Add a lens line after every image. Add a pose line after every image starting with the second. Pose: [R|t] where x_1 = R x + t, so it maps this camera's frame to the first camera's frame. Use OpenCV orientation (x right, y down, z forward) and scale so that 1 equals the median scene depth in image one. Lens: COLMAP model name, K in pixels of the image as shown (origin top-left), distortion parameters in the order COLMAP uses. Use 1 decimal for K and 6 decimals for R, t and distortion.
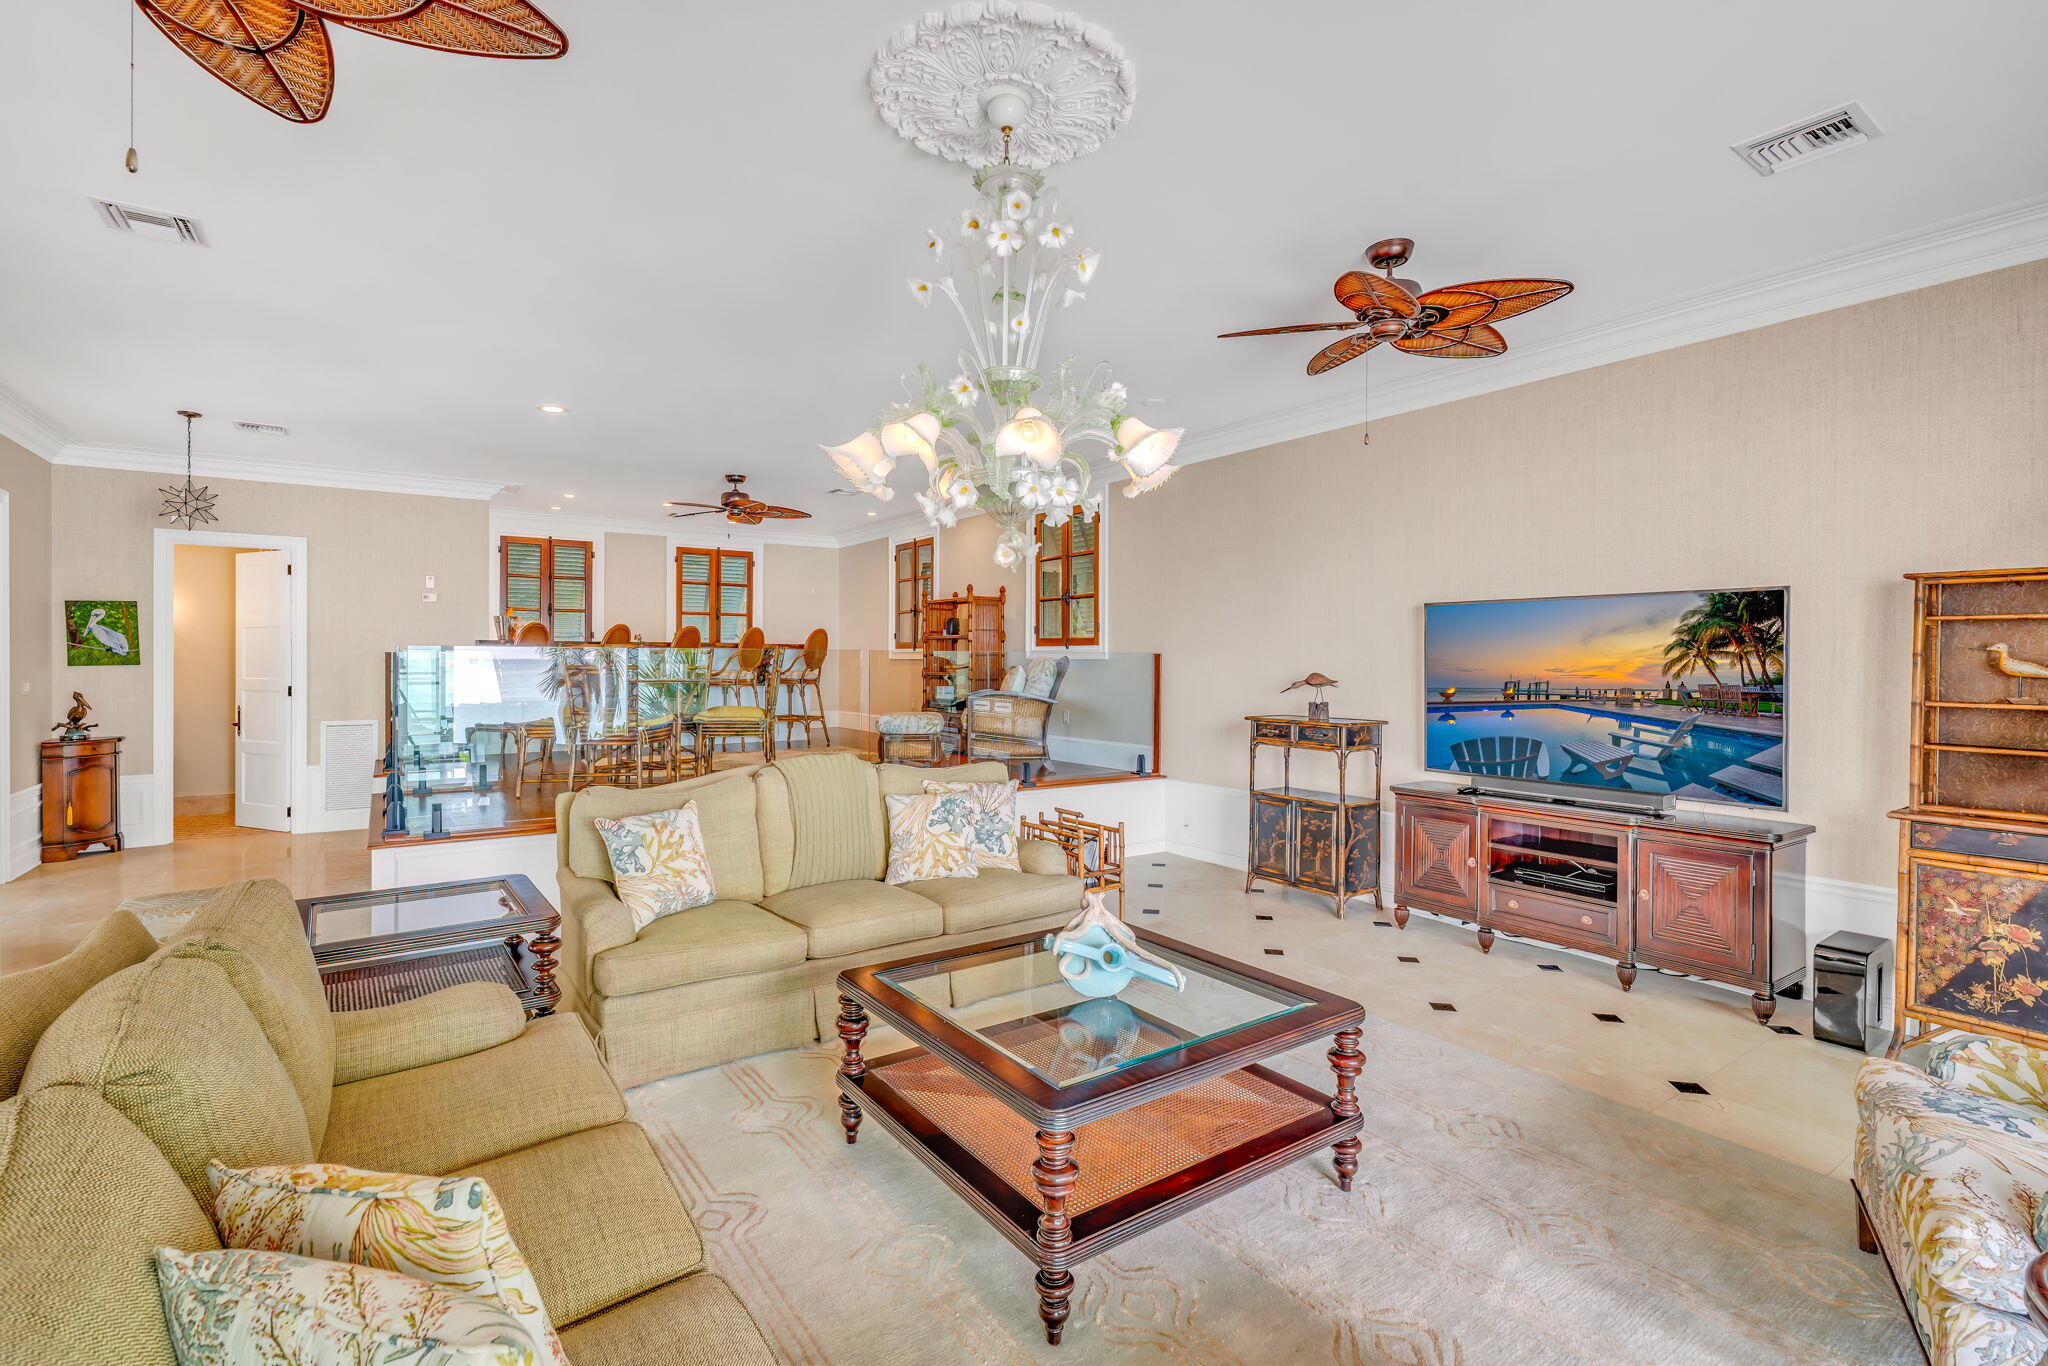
lens RADIAL K [[996.2, 0, 1025.7], [0, 996.2, 665.8], [0, 0, 1]] dist [-0.004793, 0.003798]
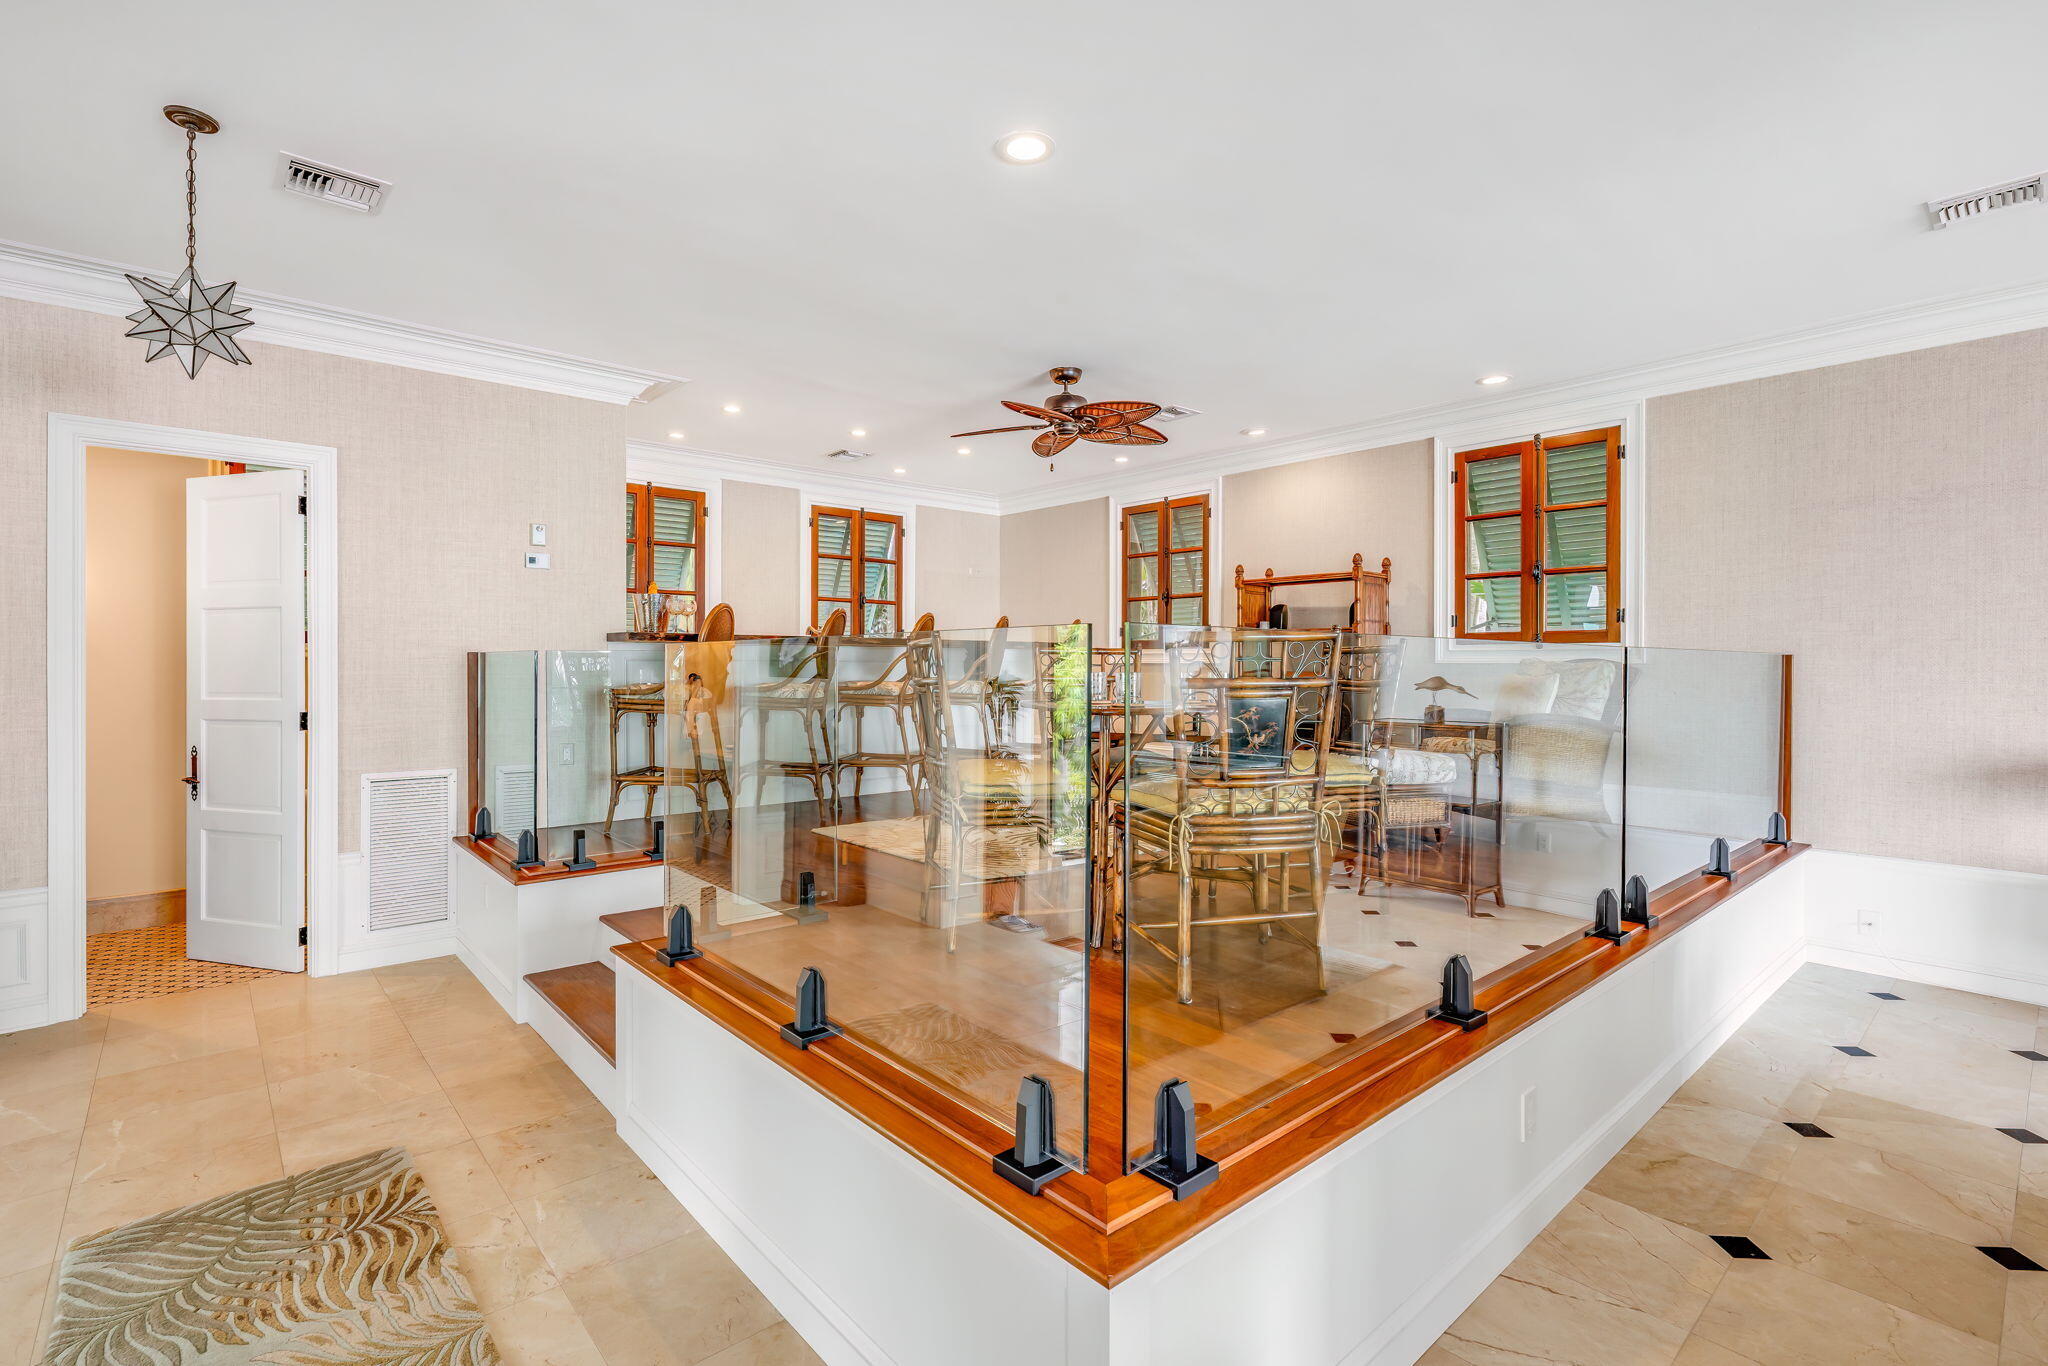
lens RADIAL K [[996.2, 0, 1025.8], [0, 996.2, 671.0], [0, 0, 1]] dist [-0.004793, 0.003798]
pose [[0.992352, -0.001529, 0.123434, -0.375555], [0.001436, 0.999999, 0.000847, -0.002525], [-0.123435, -0.000664, 0.992352, 0.364589]]
